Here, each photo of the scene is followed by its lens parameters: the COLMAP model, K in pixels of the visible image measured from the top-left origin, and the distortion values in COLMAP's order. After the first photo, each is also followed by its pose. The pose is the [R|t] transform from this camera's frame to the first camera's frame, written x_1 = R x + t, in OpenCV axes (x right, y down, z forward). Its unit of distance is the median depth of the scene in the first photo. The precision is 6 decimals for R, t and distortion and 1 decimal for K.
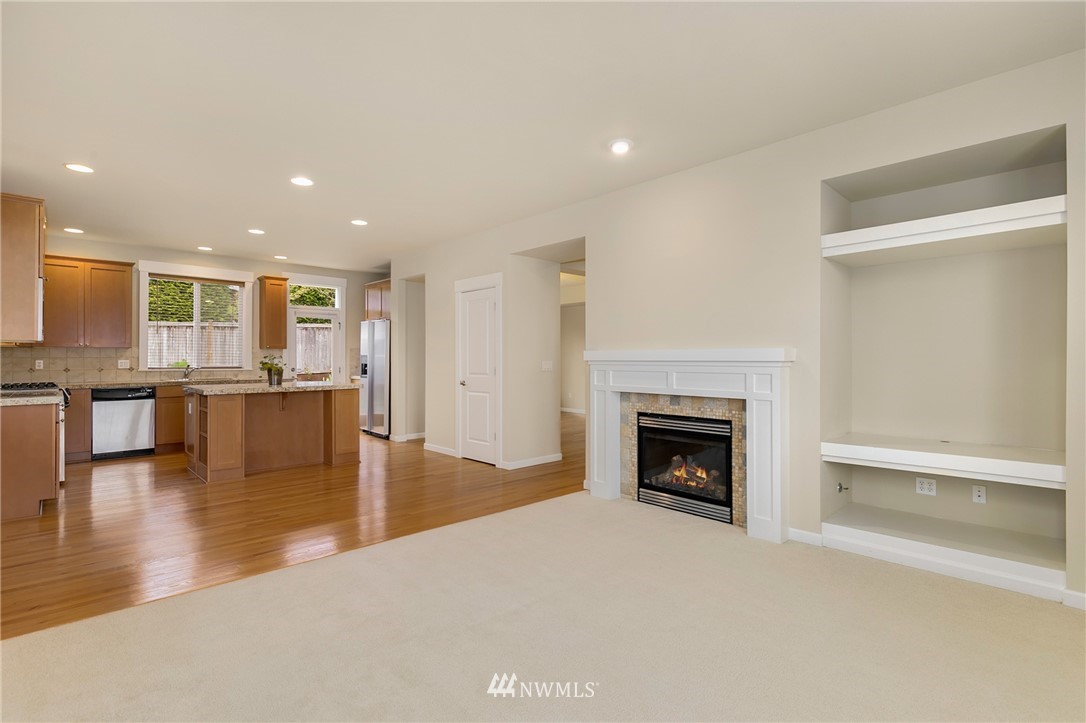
lens RADIAL K [[504.3, 0, 543.6], [0, 504.3, 354.7], [0, 0, 1]] dist [-0.003353, 0.000025]
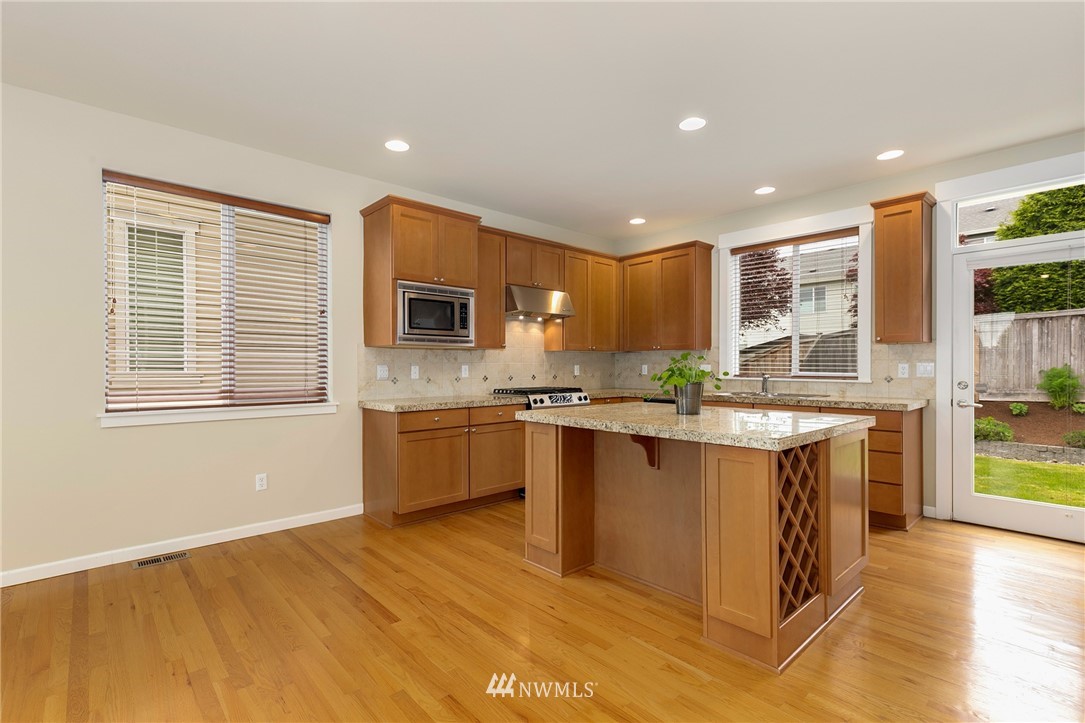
lens RADIAL K [[500.5, 0, 547.9], [0, 500.5, 364.5], [0, 0, 1]] dist [0.009220, 0.000173]
pose [[-0.019491, -0.002597, -0.999807, -0.031745], [0.010431, 0.999942, -0.002800, 0.009780], [0.999756, -0.010483, -0.019463, 0.795229]]
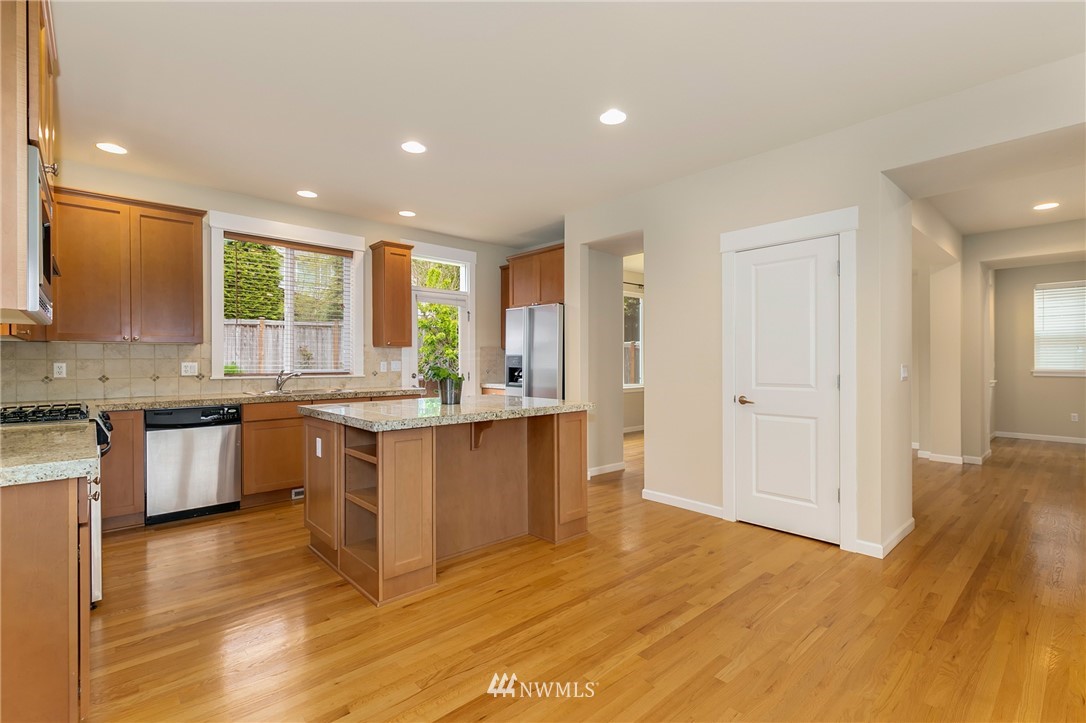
lens RADIAL K [[490.5, 0, 545.6], [0, 490.5, 362.0], [0, 0, 1]] dist [0.004690, 0.000633]
pose [[0.999665, -0.001268, -0.025862, -0.370687], [0.001528, 0.999948, 0.010067, 0.004159], [0.025847, -0.010103, 0.999615, 0.389167]]
